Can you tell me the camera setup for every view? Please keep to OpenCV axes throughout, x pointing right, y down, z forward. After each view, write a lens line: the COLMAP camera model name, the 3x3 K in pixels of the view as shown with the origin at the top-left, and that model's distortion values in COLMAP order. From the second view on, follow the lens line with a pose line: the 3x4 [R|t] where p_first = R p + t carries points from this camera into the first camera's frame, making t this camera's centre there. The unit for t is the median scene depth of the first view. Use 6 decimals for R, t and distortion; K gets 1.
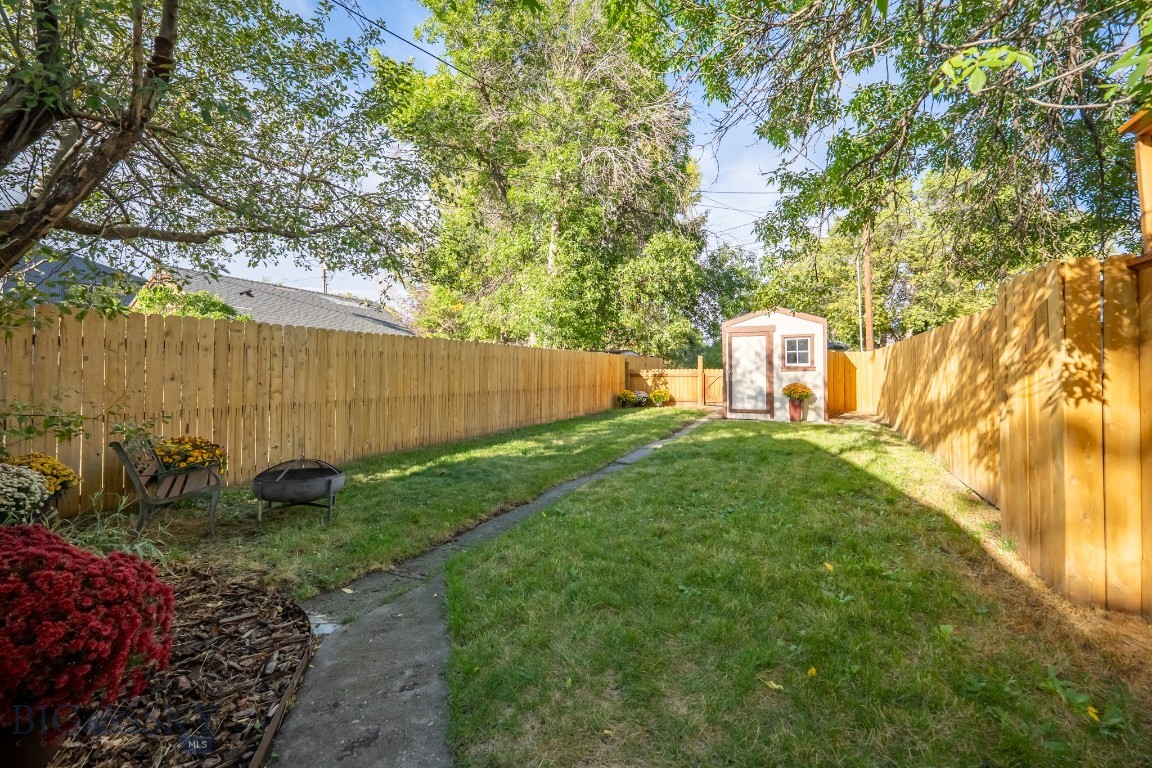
lens RADIAL K [[471.4, 0, 573.9], [0, 471.4, 378.1], [0, 0, 1]] dist [-0.000715, -0.000324]
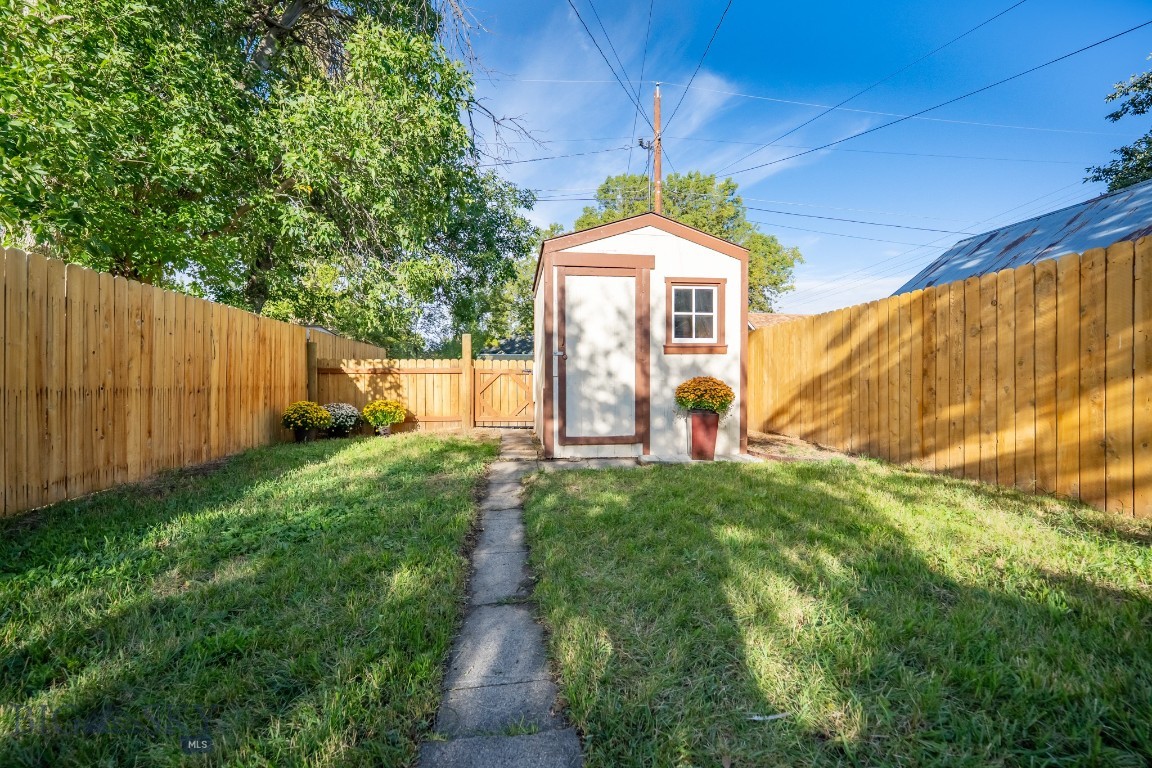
lens RADIAL K [[459.6, 0, 573.7], [0, 459.6, 390.9], [0, 0, 1]] dist [-0.000326, -0.000065]
pose [[0.827392, -0.001892, 0.561622, 0.097485], [0.004751, 0.999982, -0.003631, 0.023635], [-0.561605, 0.005672, 0.827386, 0.636706]]
